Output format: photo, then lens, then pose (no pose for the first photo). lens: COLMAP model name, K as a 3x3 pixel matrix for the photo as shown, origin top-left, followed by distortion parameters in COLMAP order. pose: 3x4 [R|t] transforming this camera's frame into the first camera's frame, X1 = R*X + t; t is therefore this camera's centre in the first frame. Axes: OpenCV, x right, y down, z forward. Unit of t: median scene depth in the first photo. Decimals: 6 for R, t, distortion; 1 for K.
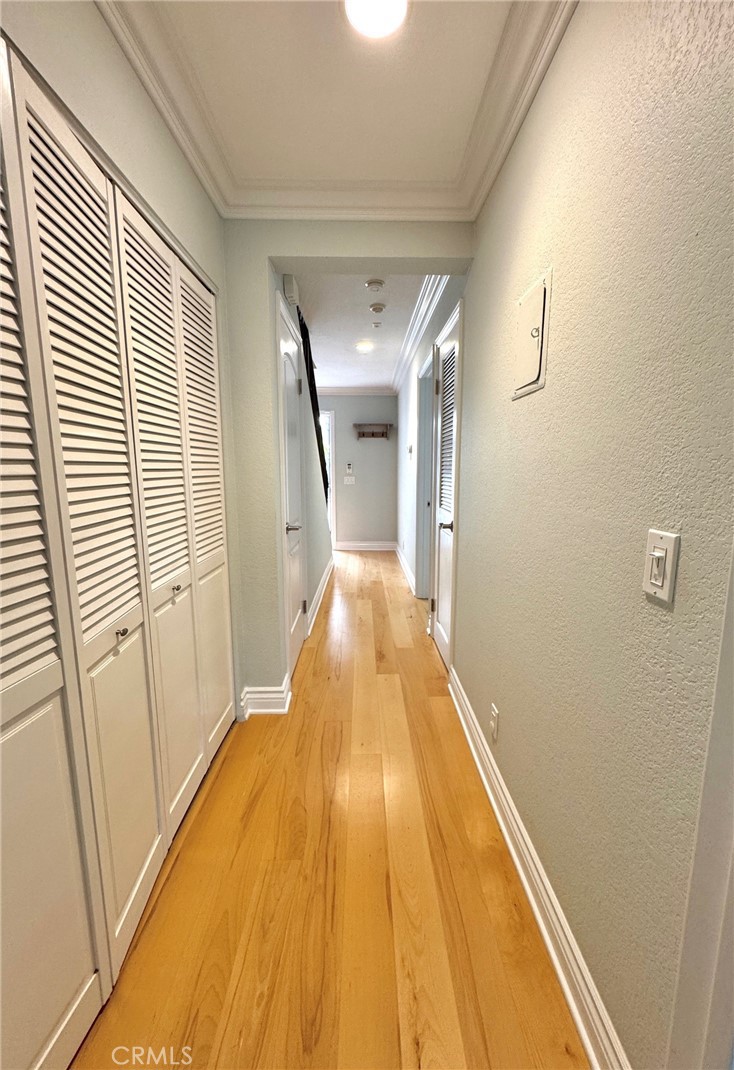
lens RADIAL K [[440.3, 0, 366.8], [0, 440.3, 535.0], [0, 0, 1]] dist [-0.000066, 0.000007]
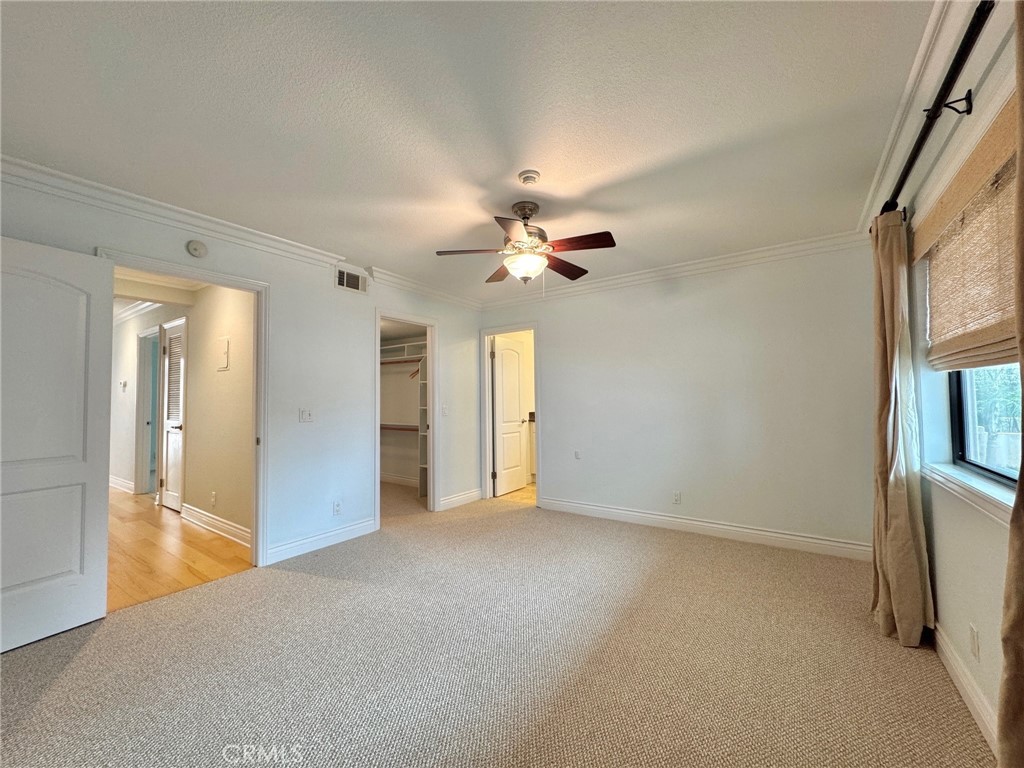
lens RADIAL K [[407.5, 0, 510.1], [0, 407.5, 383.4], [0, 0, 1]] dist [-0.004705, -0.000761]
pose [[0.584160, 0.028376, 0.811143, -0.389602], [0.129833, 0.983252, -0.127899, 0.197482], [-0.801187, 0.180026, 0.570692, -1.124869]]
